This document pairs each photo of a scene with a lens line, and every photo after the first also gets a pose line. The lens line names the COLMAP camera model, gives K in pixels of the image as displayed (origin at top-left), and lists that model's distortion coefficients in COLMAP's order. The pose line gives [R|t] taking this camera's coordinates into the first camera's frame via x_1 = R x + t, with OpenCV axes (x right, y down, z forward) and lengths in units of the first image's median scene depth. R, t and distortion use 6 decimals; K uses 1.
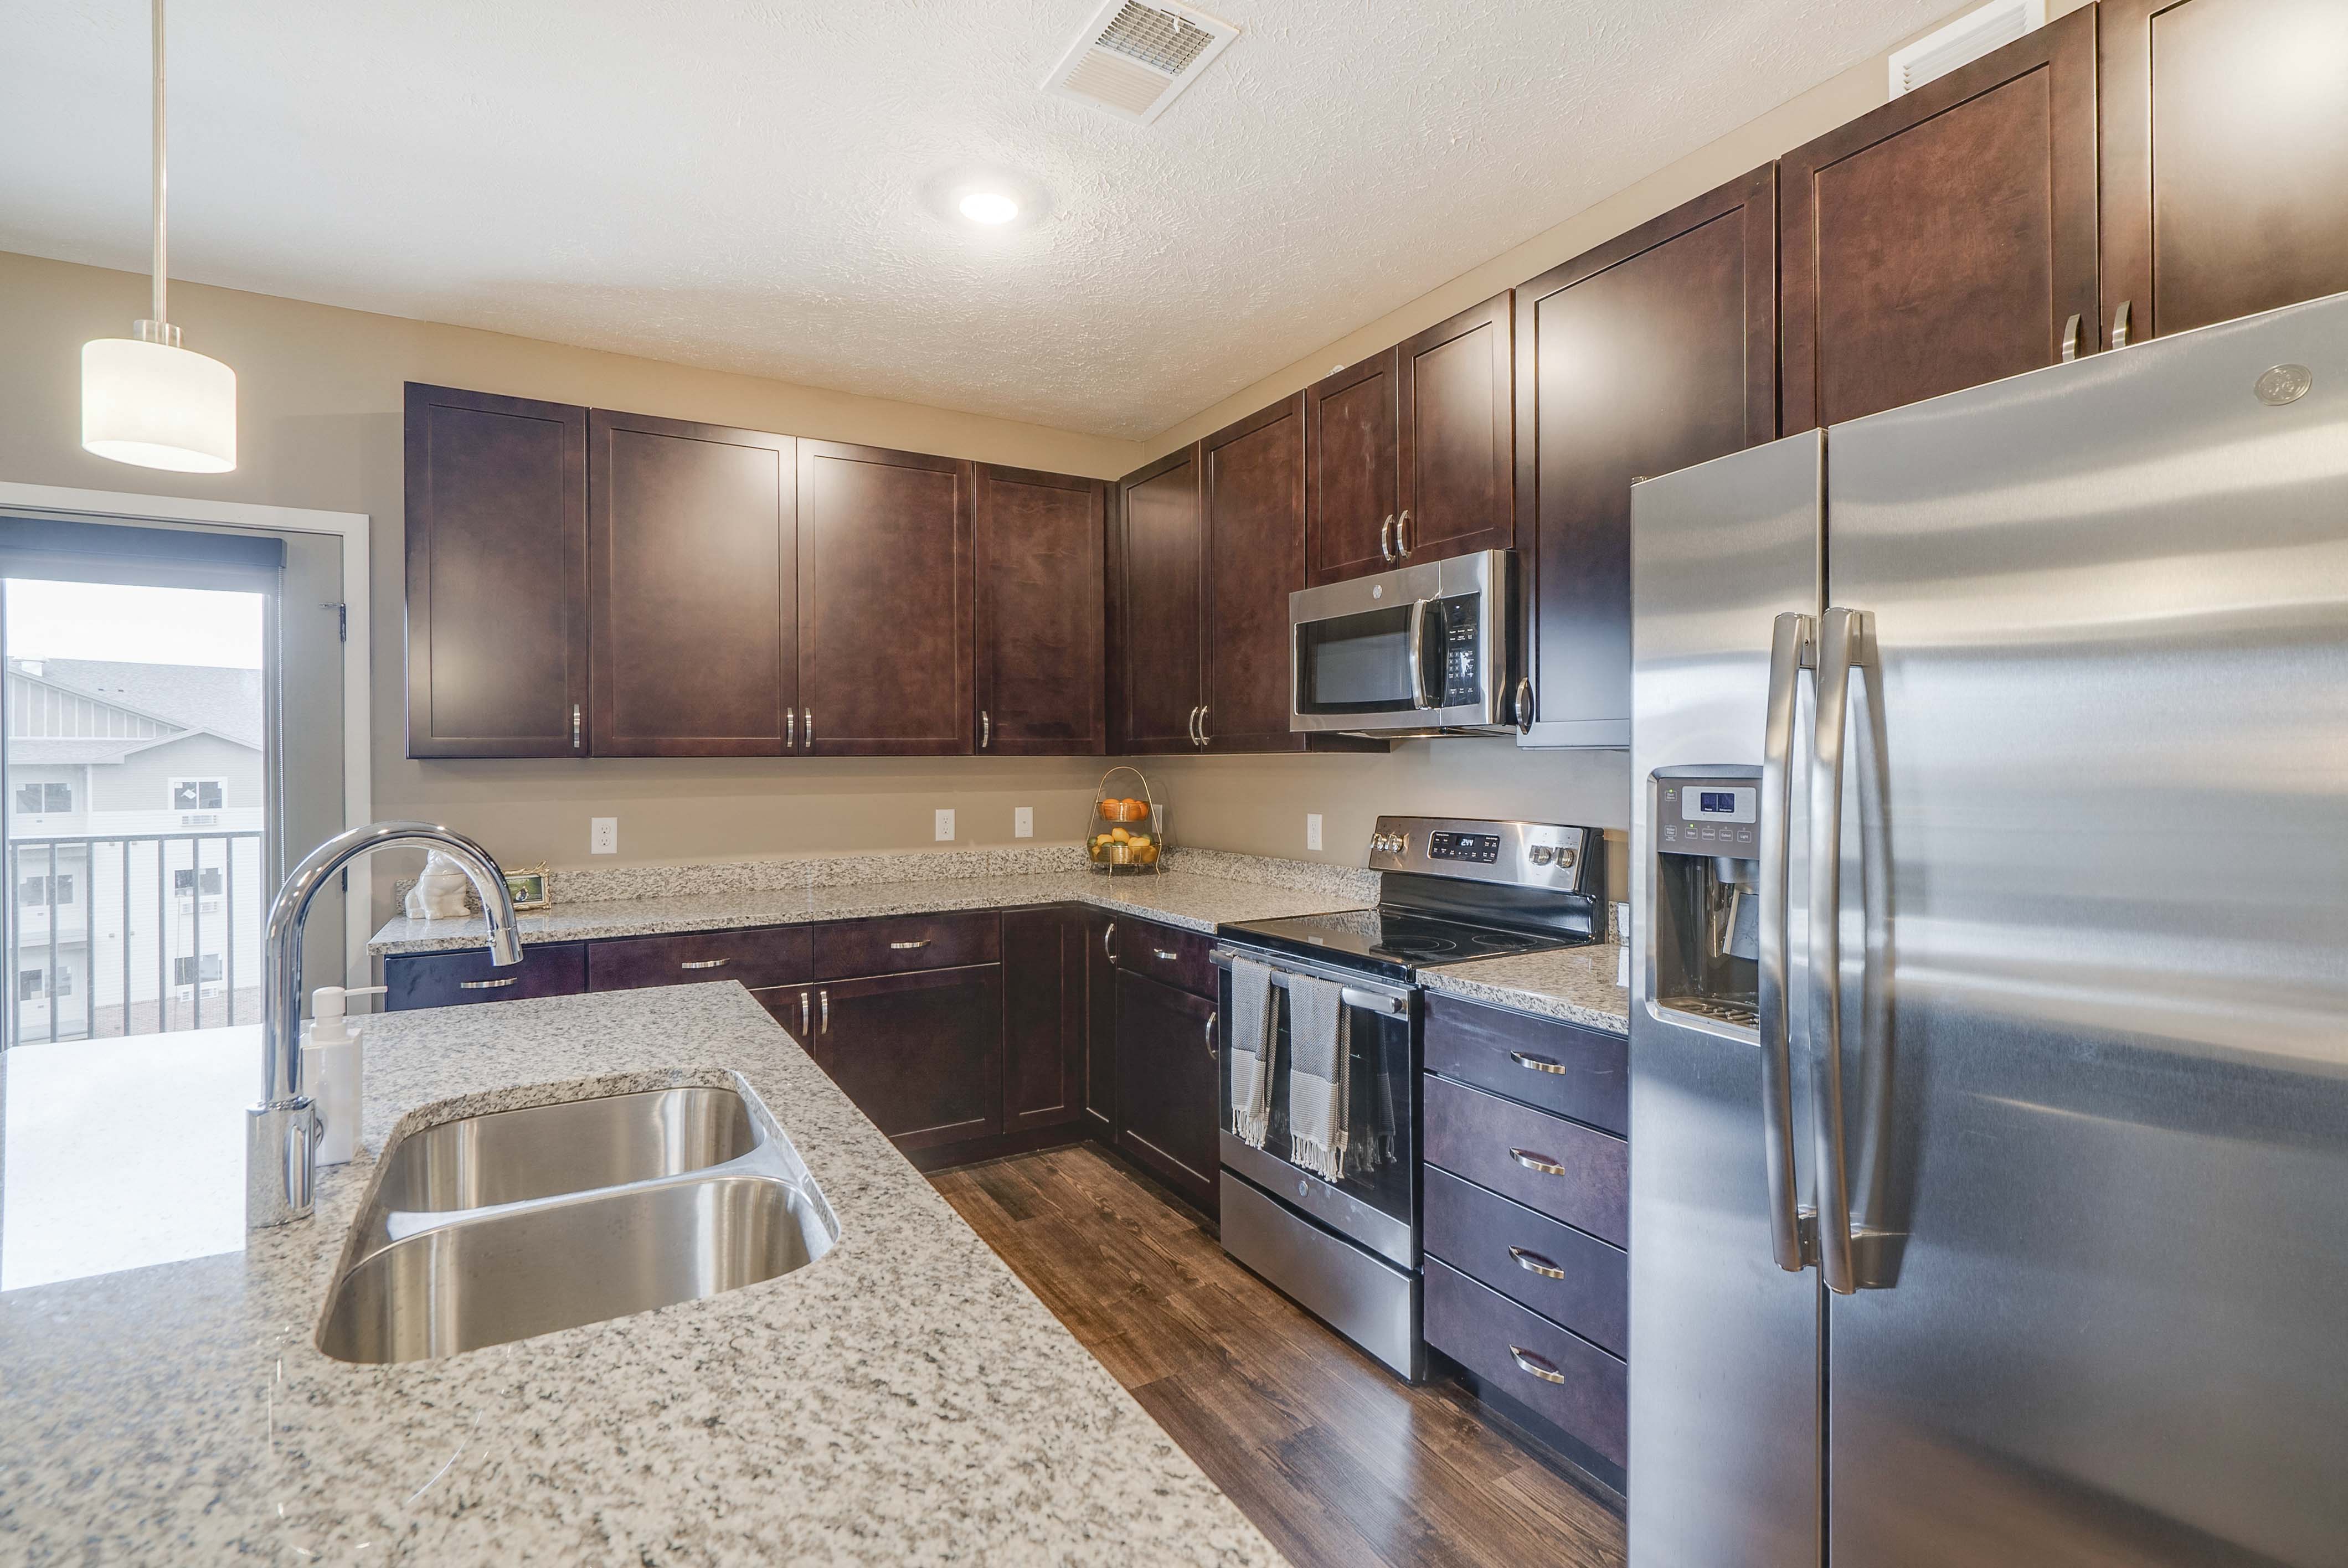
lens RADIAL K [[1072.4, 0, 1173.7], [0, 1072.4, 764.7], [0, 0, 1]] dist [-0.010561, 0.003508]
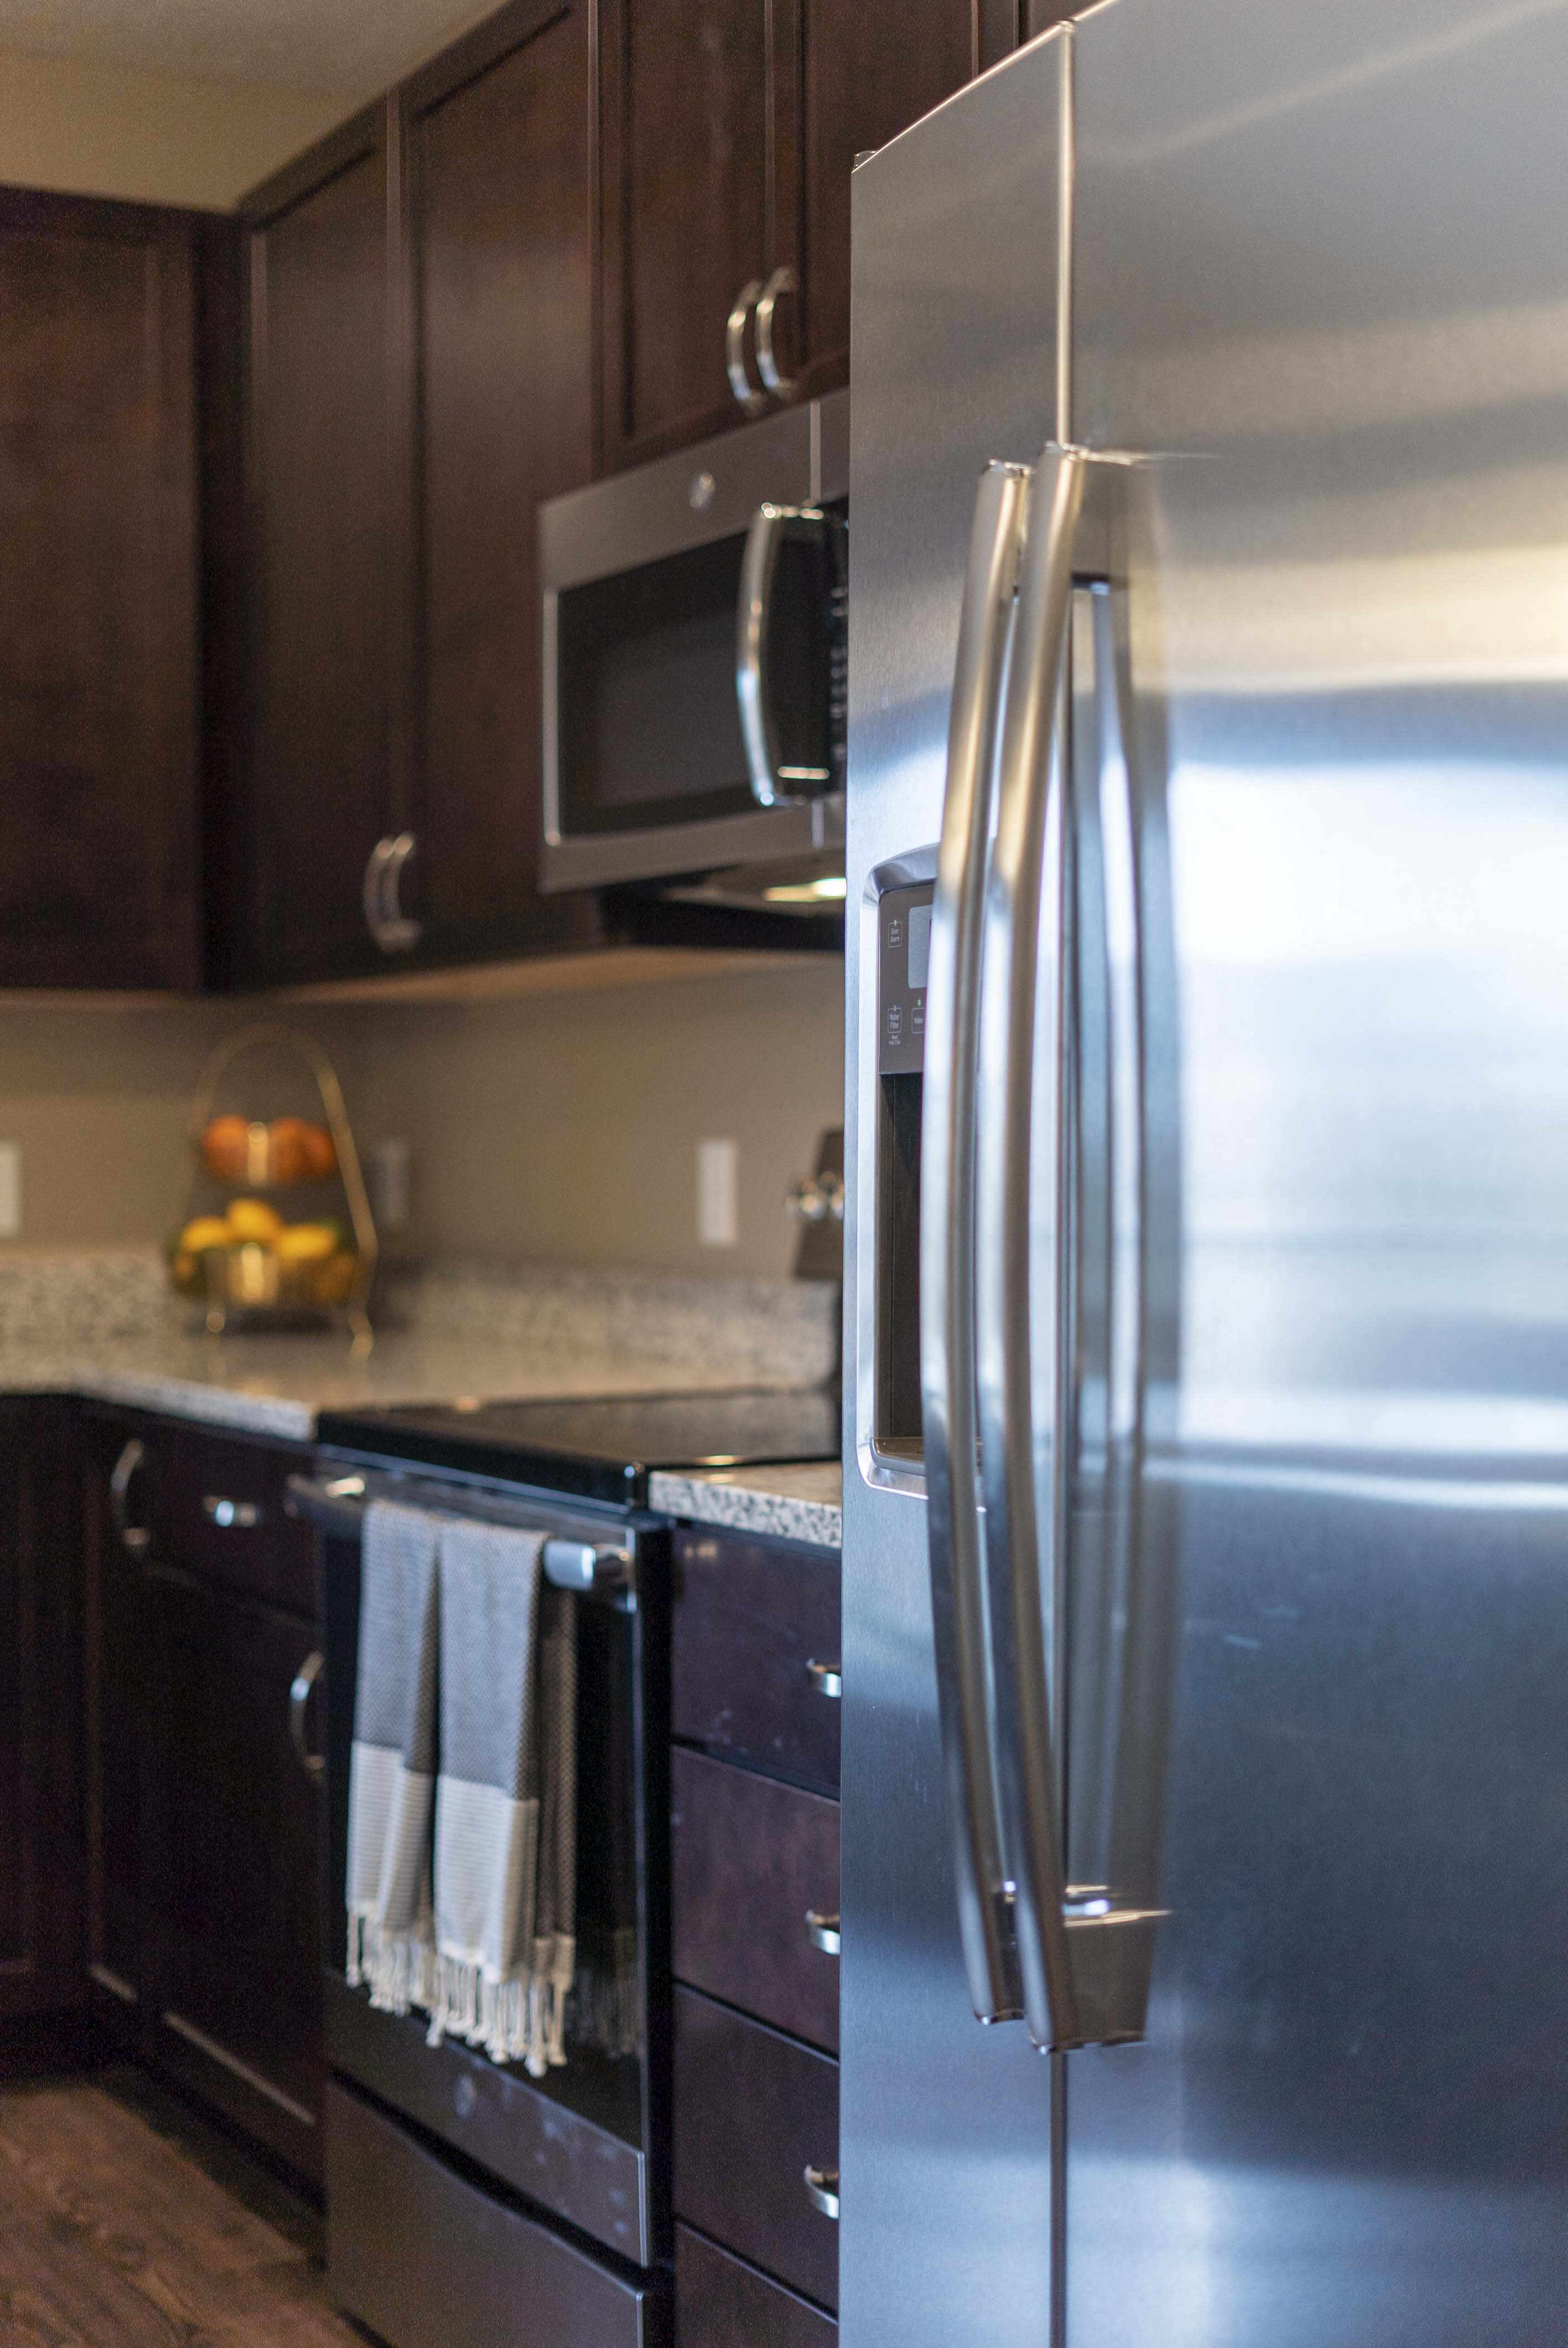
lens RADIAL K [[3457.5, 0, 780.5], [0, 3457.5, 1161.9], [0, 0, 1]] dist [-0.021938, 0.000000]
pose [[0.998645, -0.000800, -0.052043, 0.218197], [0.001037, 0.999989, 0.004533, 0.049076], [0.052038, -0.004581, 0.998635, -0.141756]]
